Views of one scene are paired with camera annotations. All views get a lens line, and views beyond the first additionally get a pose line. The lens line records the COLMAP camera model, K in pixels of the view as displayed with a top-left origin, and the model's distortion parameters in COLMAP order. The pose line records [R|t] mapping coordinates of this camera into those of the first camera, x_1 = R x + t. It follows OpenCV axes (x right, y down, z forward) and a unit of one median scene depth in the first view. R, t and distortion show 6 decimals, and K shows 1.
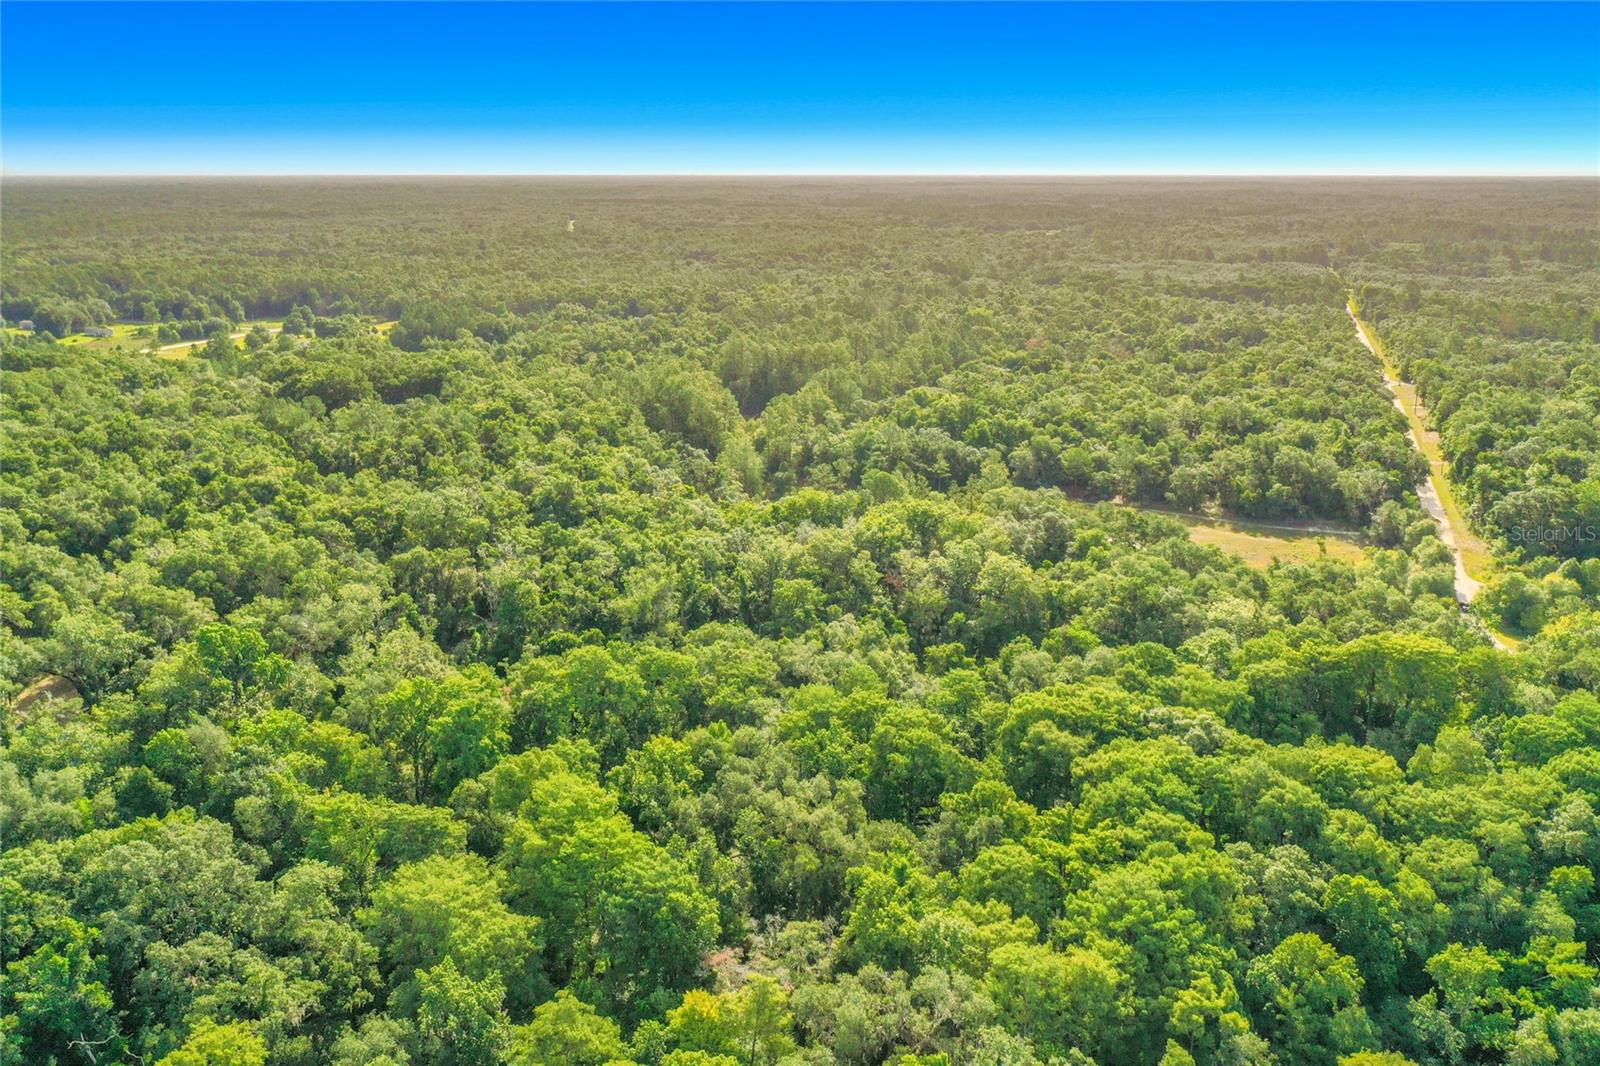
lens RADIAL K [[1245.1, 0, 800.0], [0, 1245.1, 533.0], [0, 0, 1]] dist [0.001500, 0.002815]
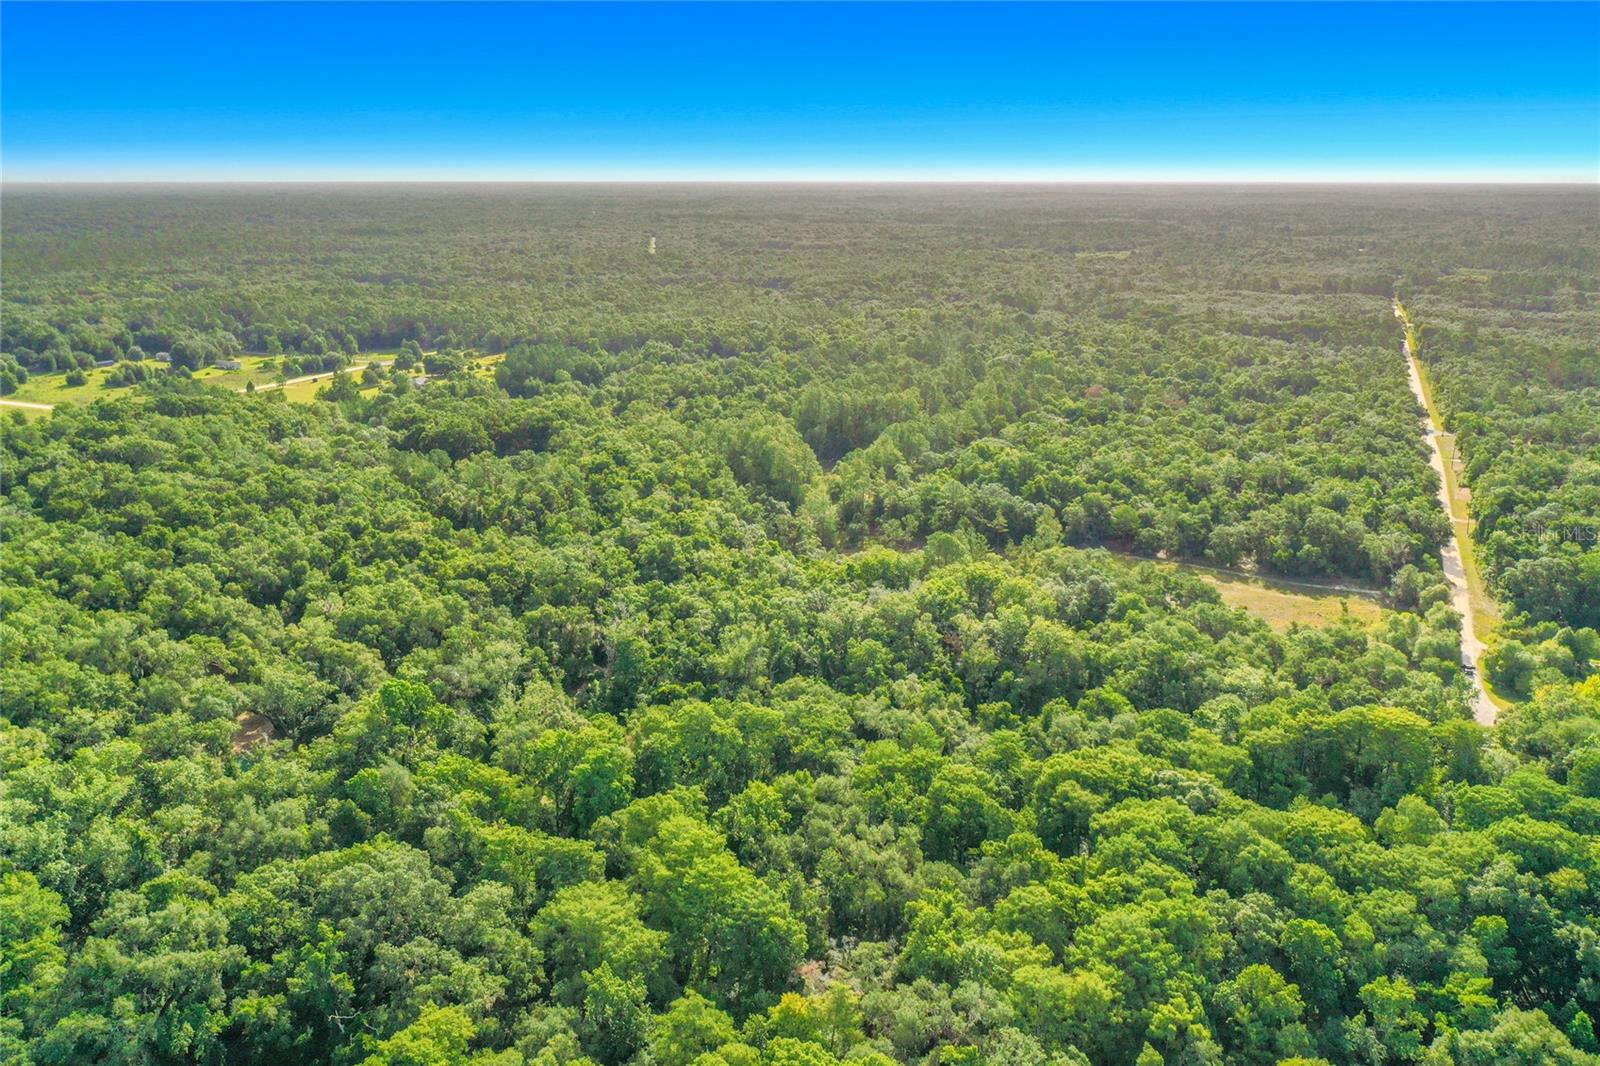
lens RADIAL K [[1245.1, 0, 800.0], [0, 1245.1, 533.0], [0, 0, 1]] dist [0.001500, 0.002815]
pose [[0.998339, 0.012330, -0.056280, -0.002401], [-0.012201, 0.999922, 0.002635, -0.069874], [0.056308, -0.001944, 0.998412, -0.178341]]
